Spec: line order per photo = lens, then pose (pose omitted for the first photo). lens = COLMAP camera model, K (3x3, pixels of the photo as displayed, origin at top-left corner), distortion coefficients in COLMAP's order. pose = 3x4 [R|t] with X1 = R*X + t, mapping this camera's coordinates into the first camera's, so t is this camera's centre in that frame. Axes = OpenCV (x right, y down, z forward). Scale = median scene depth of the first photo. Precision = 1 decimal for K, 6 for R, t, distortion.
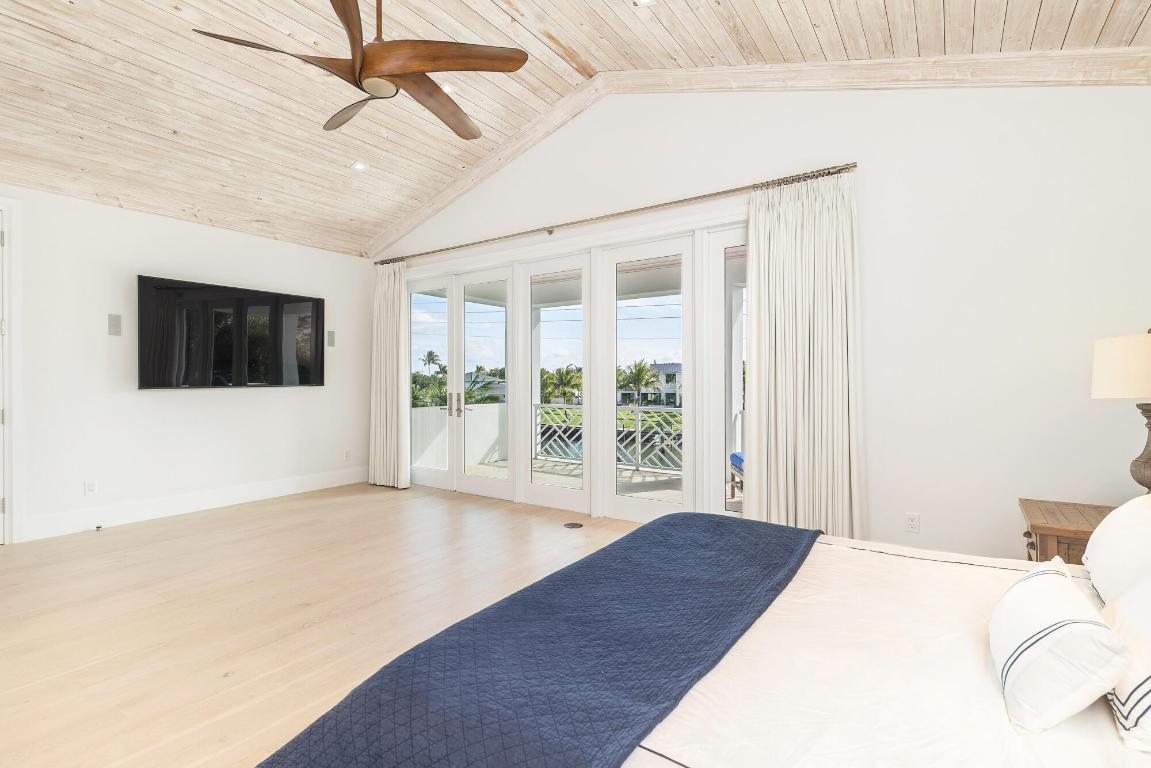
lens RADIAL K [[529.4, 0, 574.9], [0, 529.4, 379.6], [0, 0, 1]] dist [0.005317, 0.000202]
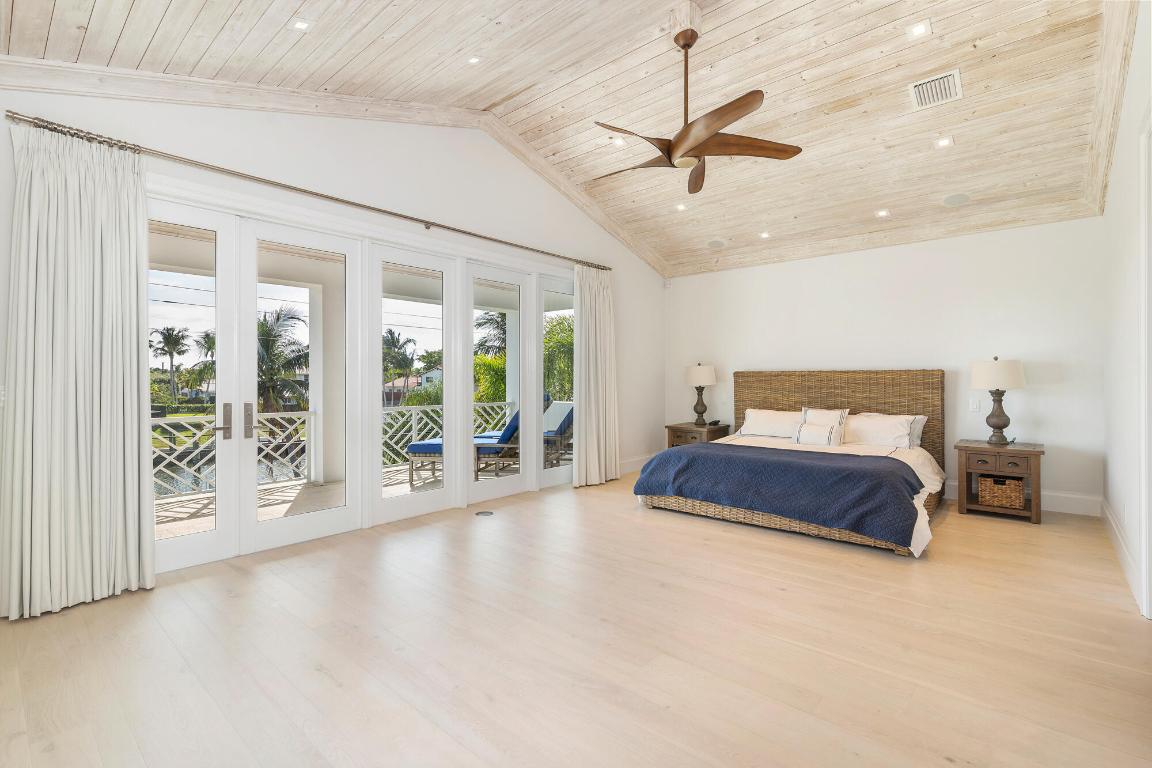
lens RADIAL K [[525.6, 0, 574.8], [0, 525.6, 378.2], [0, 0, 1]] dist [-0.005225, -0.000260]
pose [[0.105389, -0.001976, 0.994429, -0.890919], [0.001444, 0.999997, 0.001834, -0.005625], [-0.994430, 0.001243, 0.105392, 0.589520]]
